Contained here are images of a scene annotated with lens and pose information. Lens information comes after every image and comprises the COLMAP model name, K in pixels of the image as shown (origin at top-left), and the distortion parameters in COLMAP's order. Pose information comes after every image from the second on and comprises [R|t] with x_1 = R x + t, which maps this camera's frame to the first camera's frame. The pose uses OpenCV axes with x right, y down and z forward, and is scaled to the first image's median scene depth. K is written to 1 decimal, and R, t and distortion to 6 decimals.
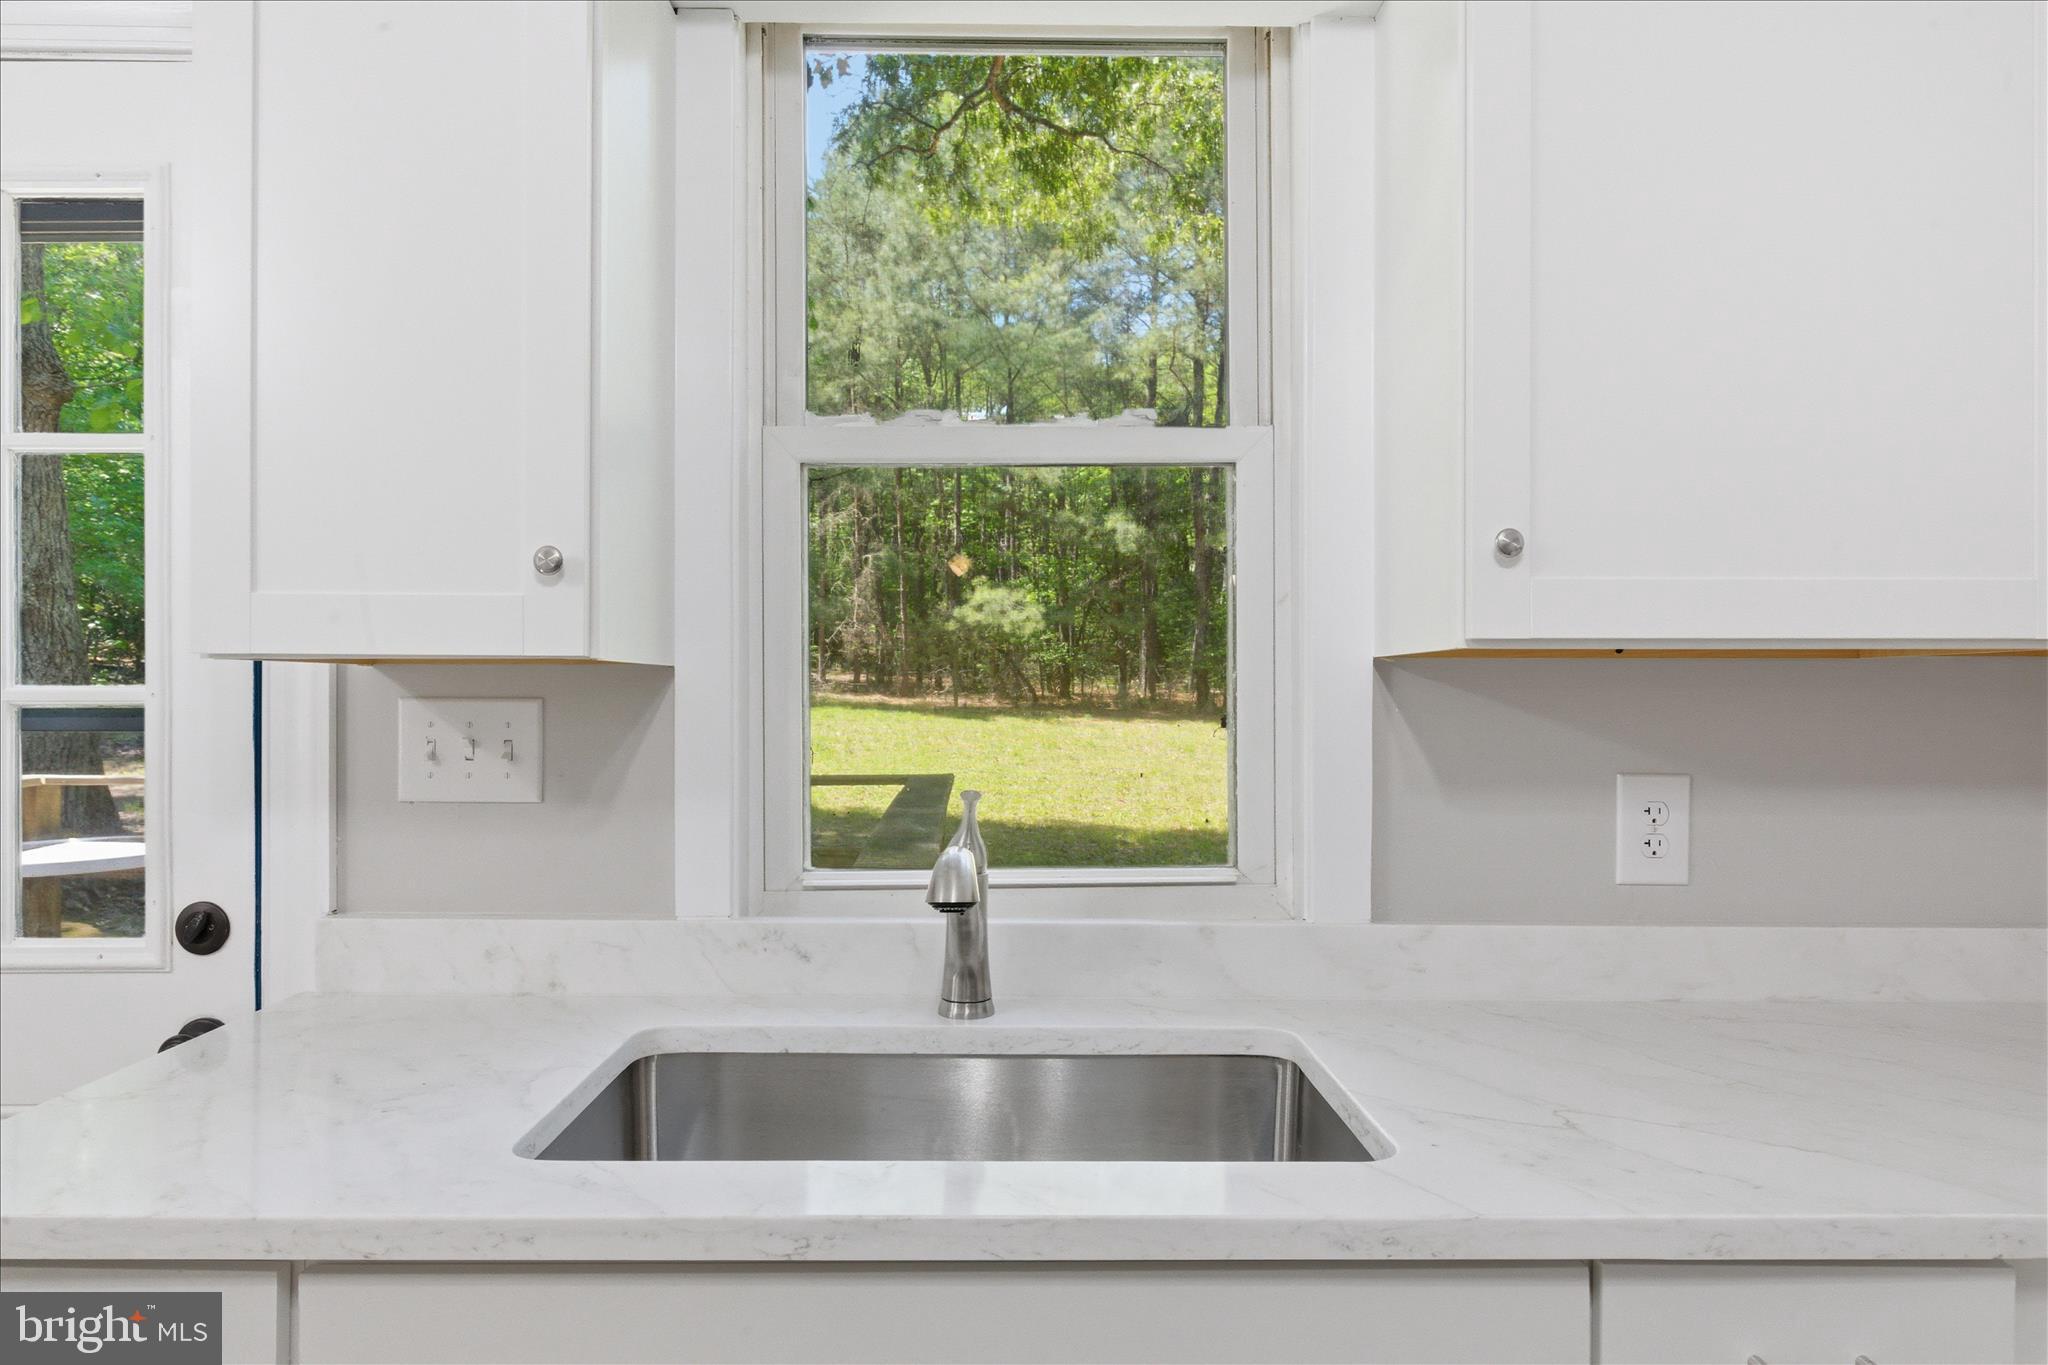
lens RADIAL K [[1268.2, 0, 975.4], [0, 1268.2, 659.9], [0, 0, 1]] dist [0.015352, -0.001812]
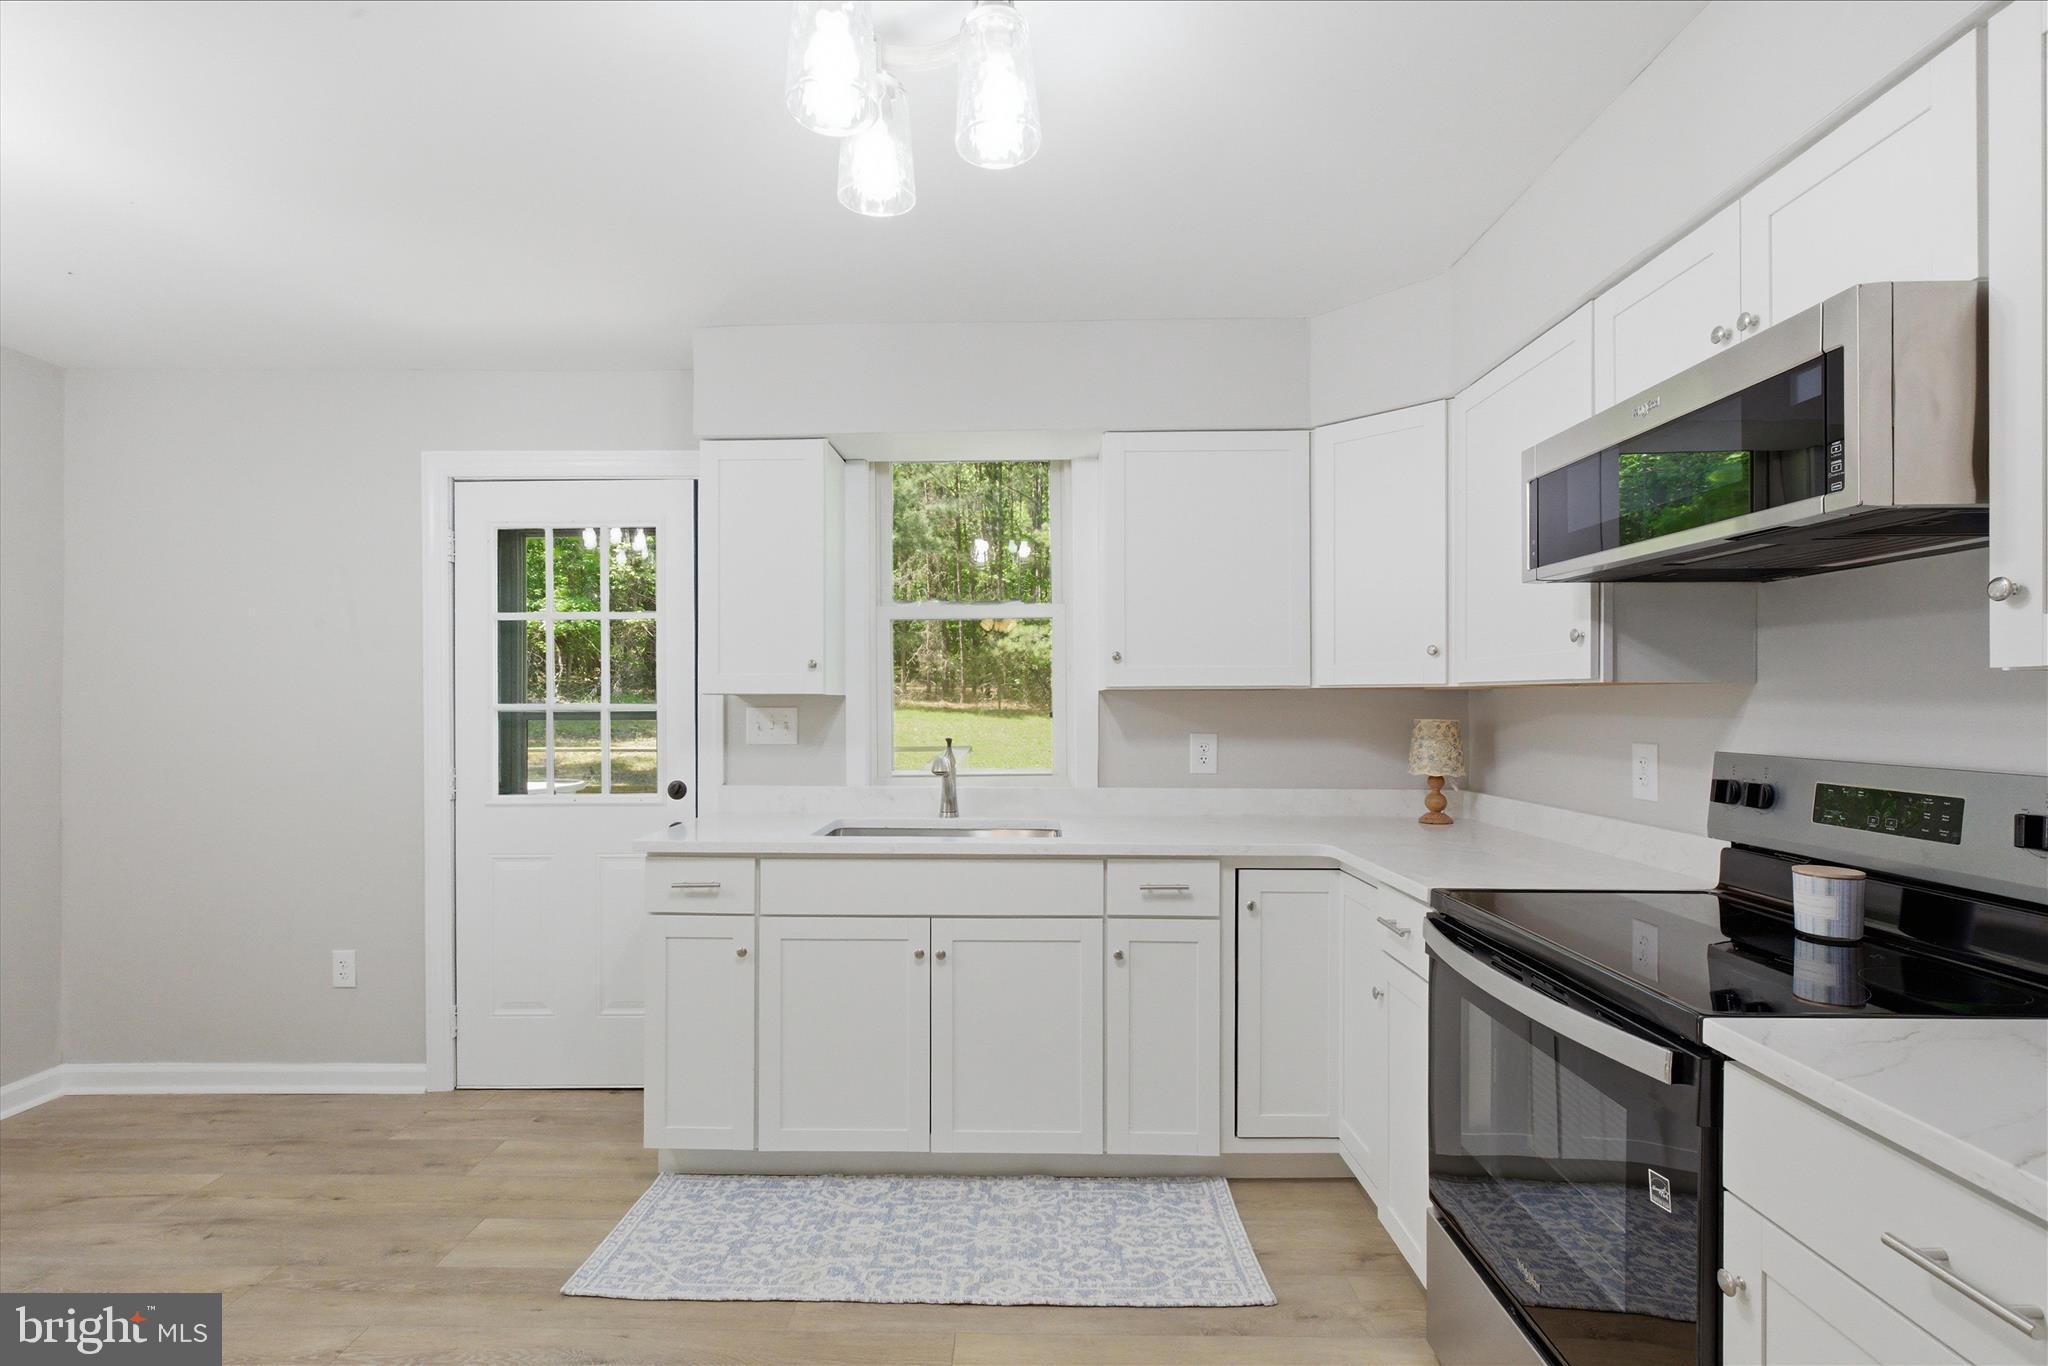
lens RADIAL K [[945.0, 0, 1035.1], [0, 945.0, 692.3], [0, 0, 1]] dist [-0.001626, 0.000539]
pose [[0.999851, -0.002651, 0.017036, 0.143309], [0.002332, 0.999821, 0.018755, -0.039841], [-0.017082, -0.018712, 0.999679, -1.080246]]
